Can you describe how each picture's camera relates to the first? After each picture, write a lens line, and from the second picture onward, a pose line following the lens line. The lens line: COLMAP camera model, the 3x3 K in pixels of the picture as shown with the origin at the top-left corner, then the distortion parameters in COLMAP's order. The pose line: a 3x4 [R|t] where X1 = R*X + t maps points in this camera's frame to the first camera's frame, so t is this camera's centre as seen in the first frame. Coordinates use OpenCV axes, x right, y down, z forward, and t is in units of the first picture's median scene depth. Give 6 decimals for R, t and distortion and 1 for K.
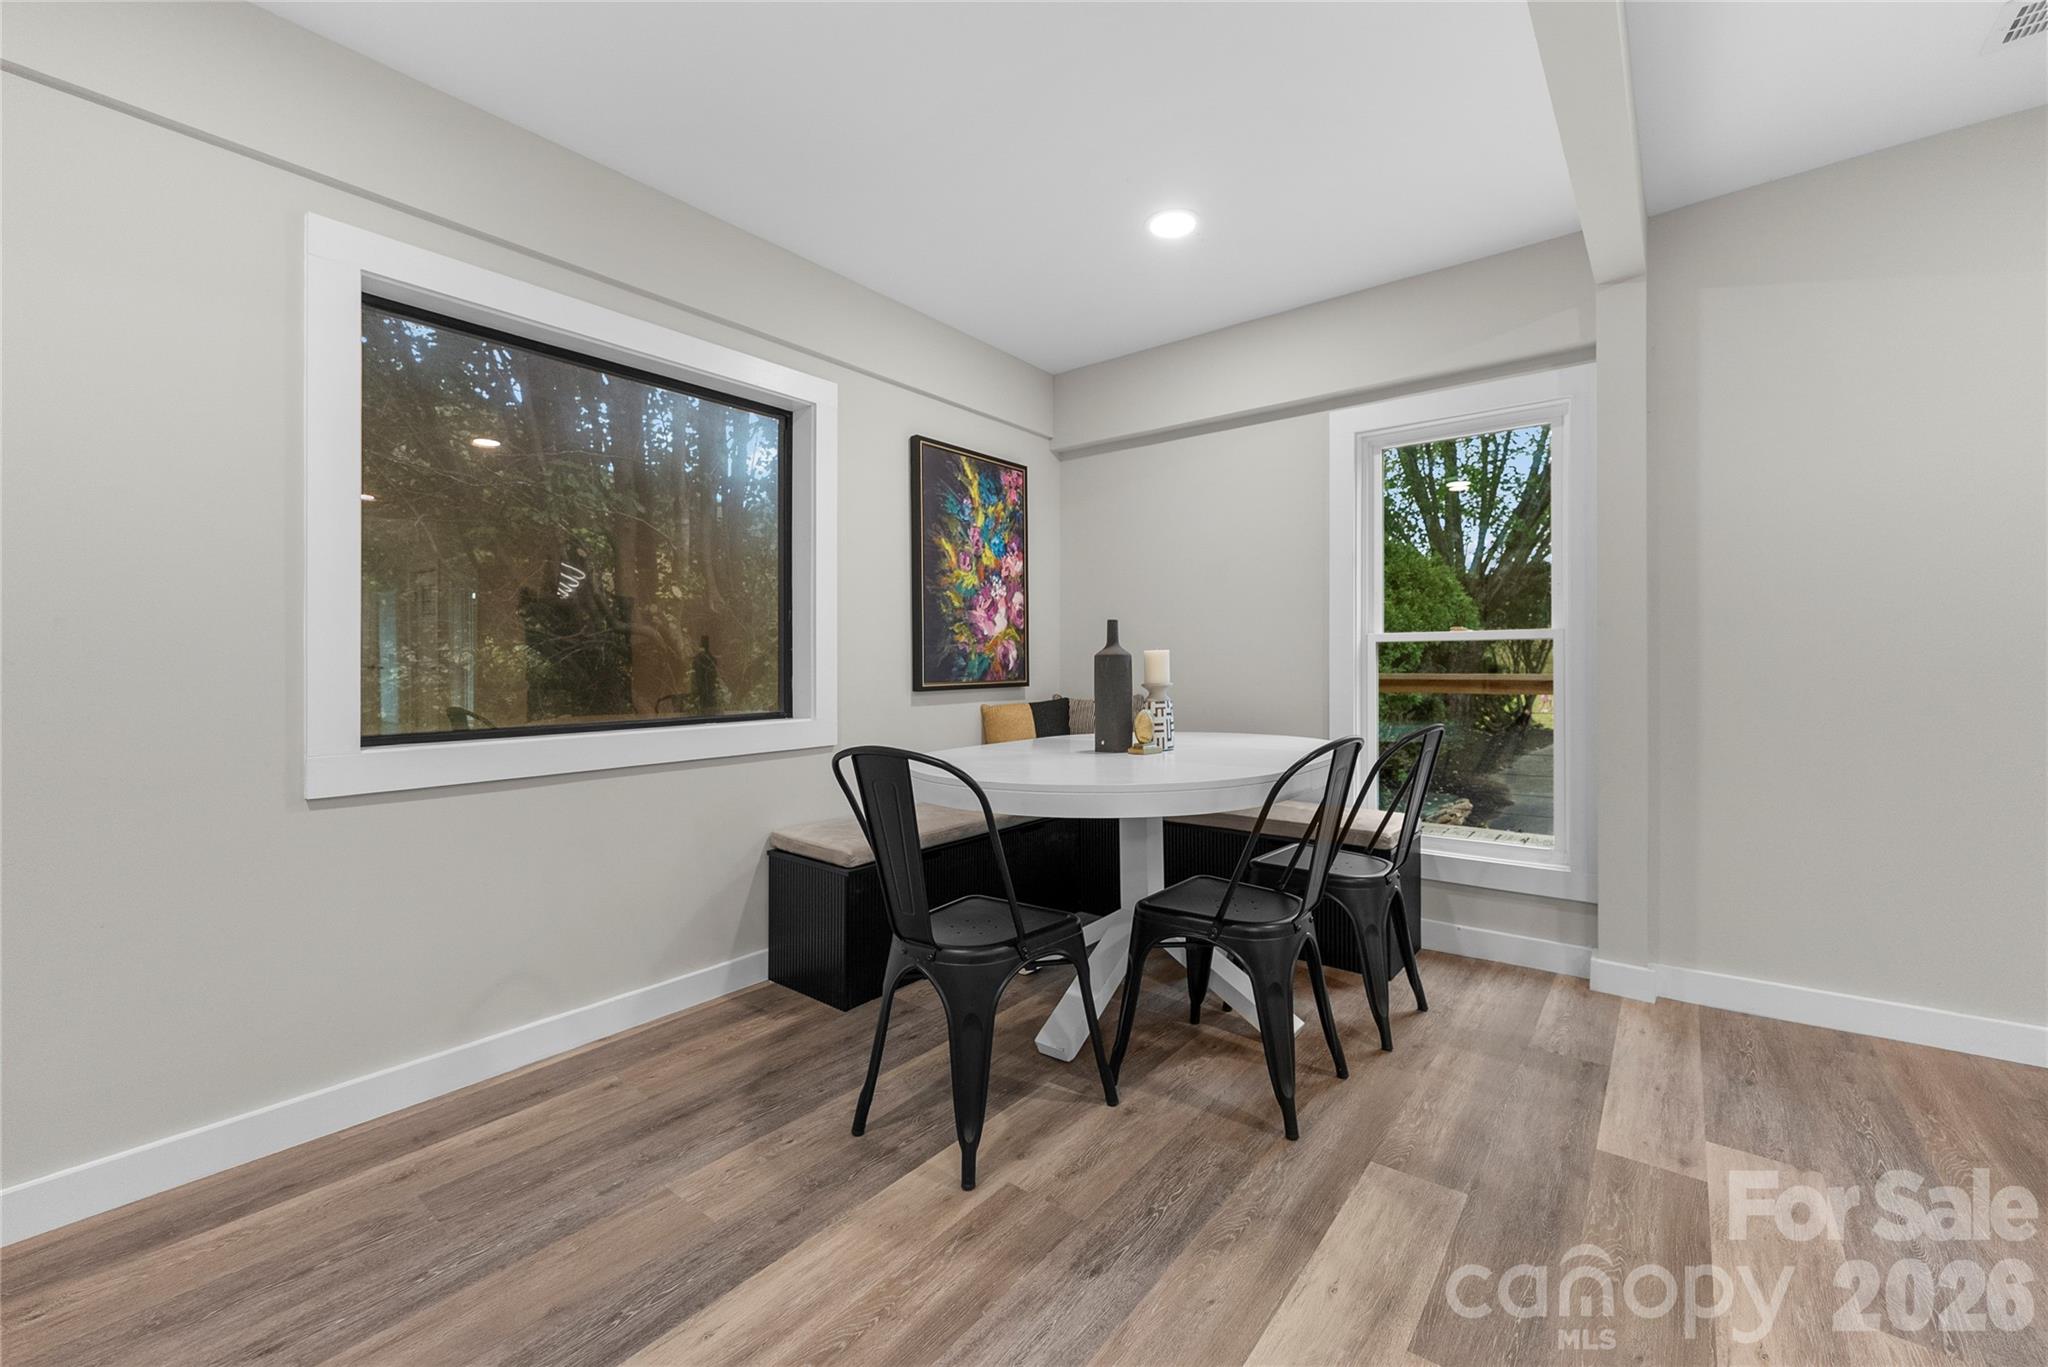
lens RADIAL K [[824.9, 0, 1020.1], [0, 824.9, 670.1], [0, 0, 1]] dist [-0.000335, -0.000828]
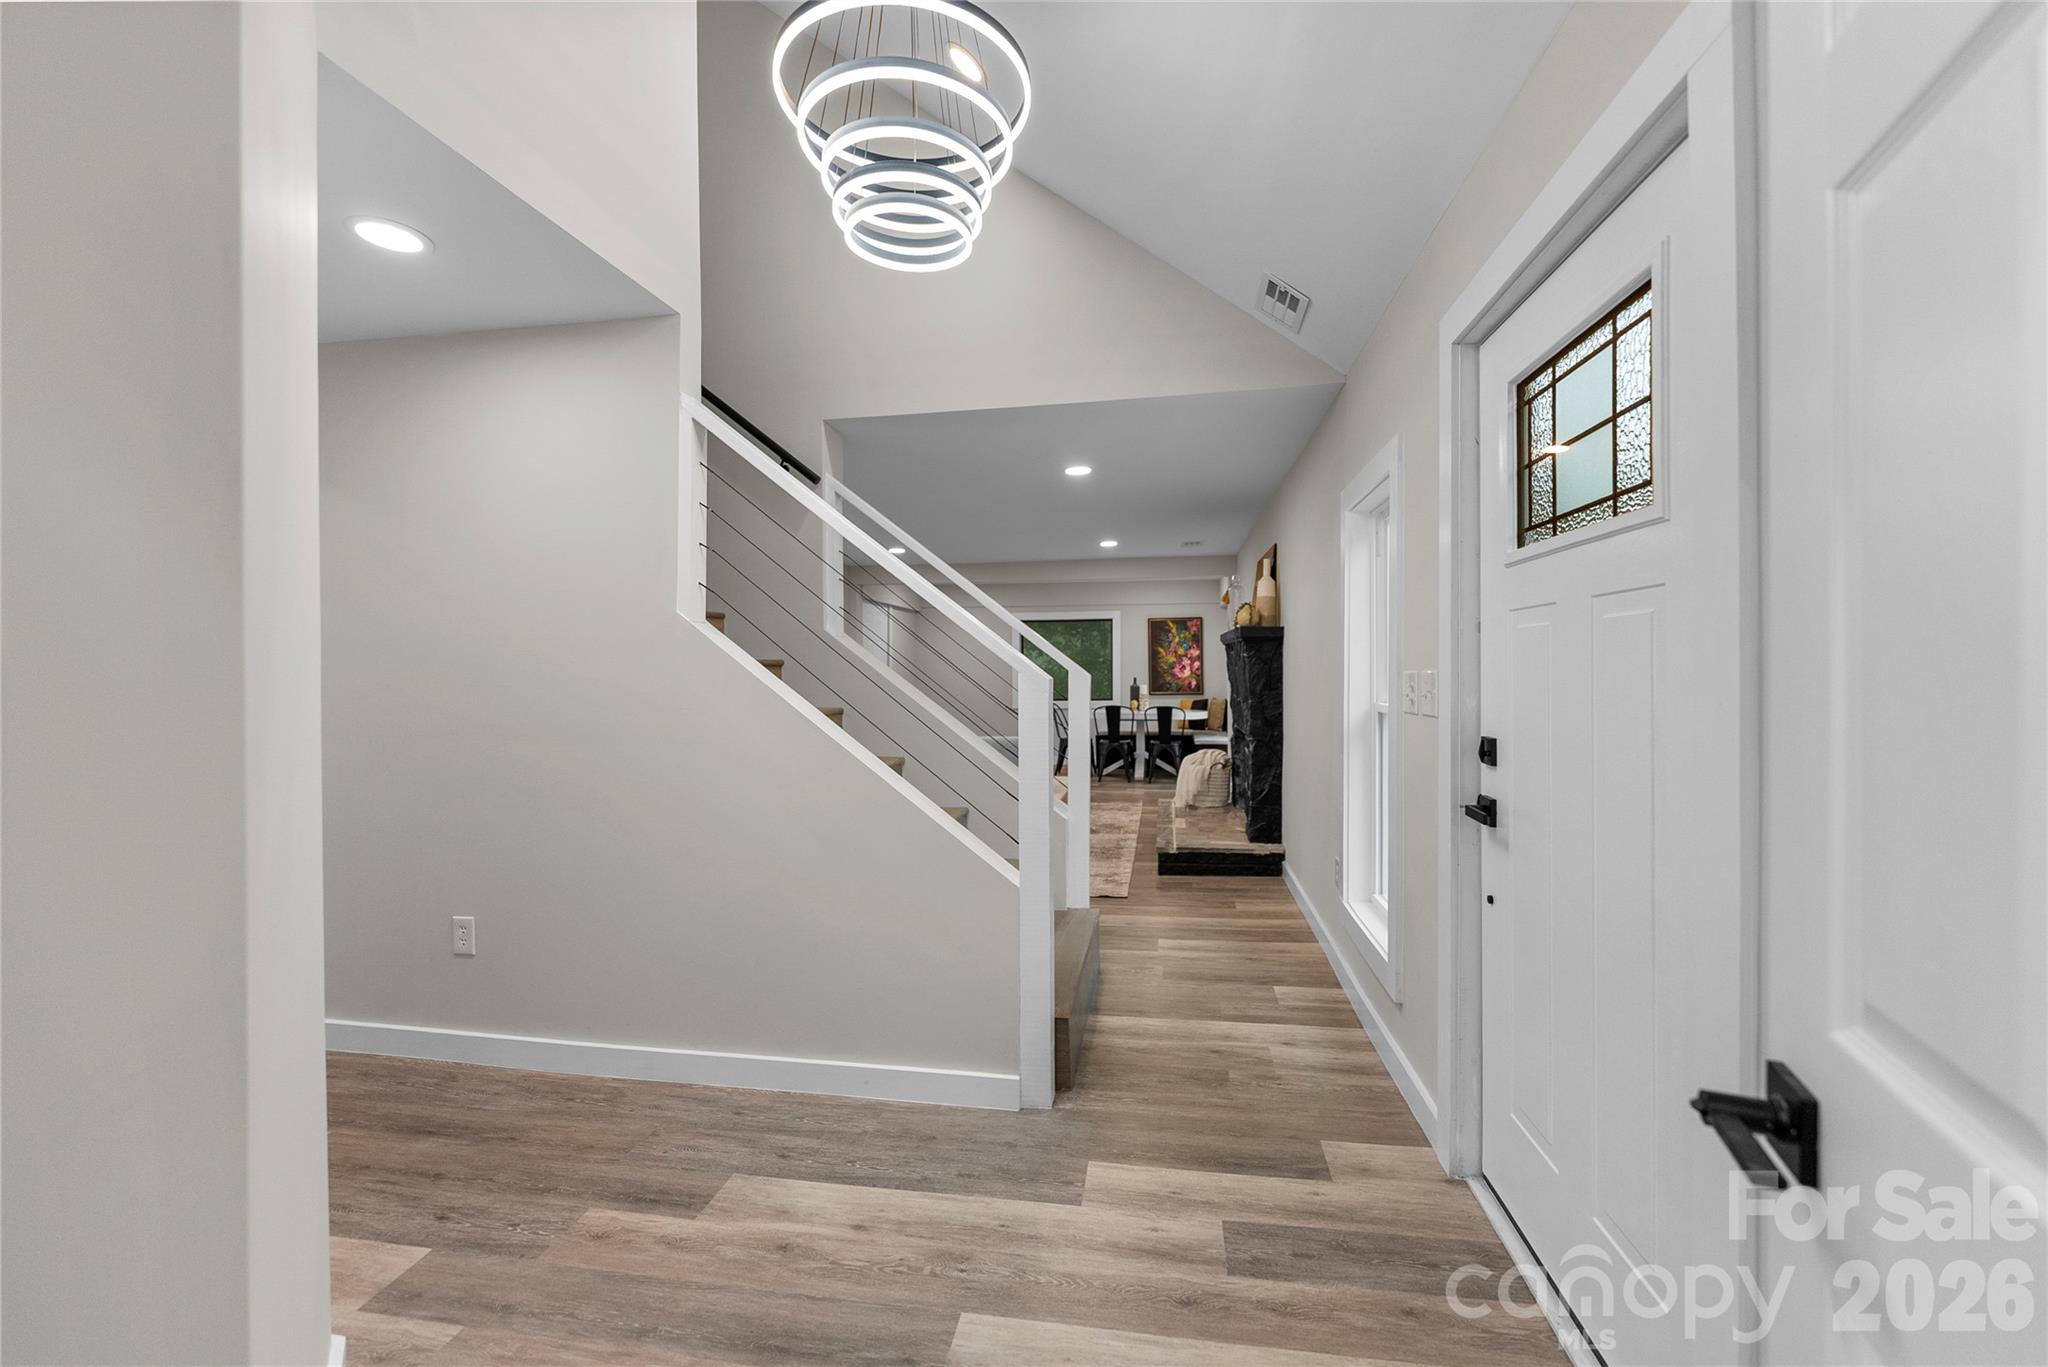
lens RADIAL K [[824.9, 0, 1025.5], [0, 824.9, 670.9], [0, 0, 1]] dist [-0.000335, -0.000828]
pose [[0.486794, 0.006177, -0.873495, 2.282893], [-0.002060, 0.999980, 0.005924, -0.080321], [0.873514, -0.001084, 0.486797, -0.948918]]
